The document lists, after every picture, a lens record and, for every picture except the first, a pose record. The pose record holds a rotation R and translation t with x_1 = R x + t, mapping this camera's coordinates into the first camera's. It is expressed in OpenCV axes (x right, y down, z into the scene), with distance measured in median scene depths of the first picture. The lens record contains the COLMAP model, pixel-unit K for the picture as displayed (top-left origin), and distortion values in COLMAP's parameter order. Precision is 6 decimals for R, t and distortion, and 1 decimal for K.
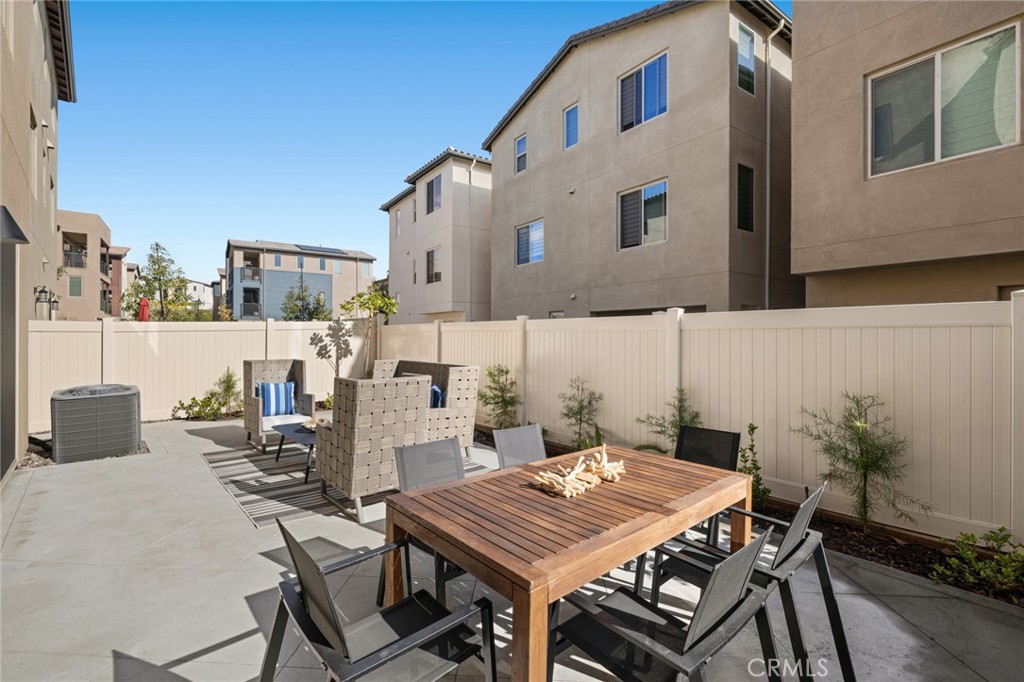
lens RADIAL K [[453.7, 0, 507.6], [0, 453.7, 337.4], [0, 0, 1]] dist [-0.001226, 0.000306]
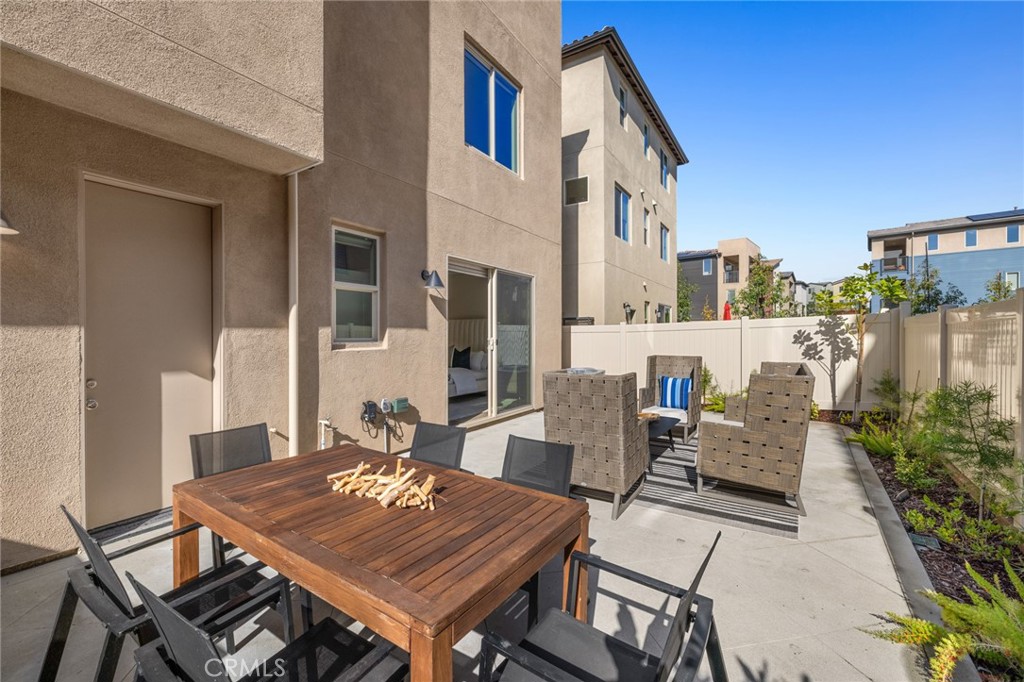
lens RADIAL K [[433.4, 0, 509.8], [0, 433.4, 336.0], [0, 0, 1]] dist [-0.000995, -0.000345]
pose [[0.250237, -0.005100, -0.968171, 0.239977], [0.003519, 0.999984, -0.004358, 0.003213], [0.968178, -0.002316, 0.250252, 0.232576]]
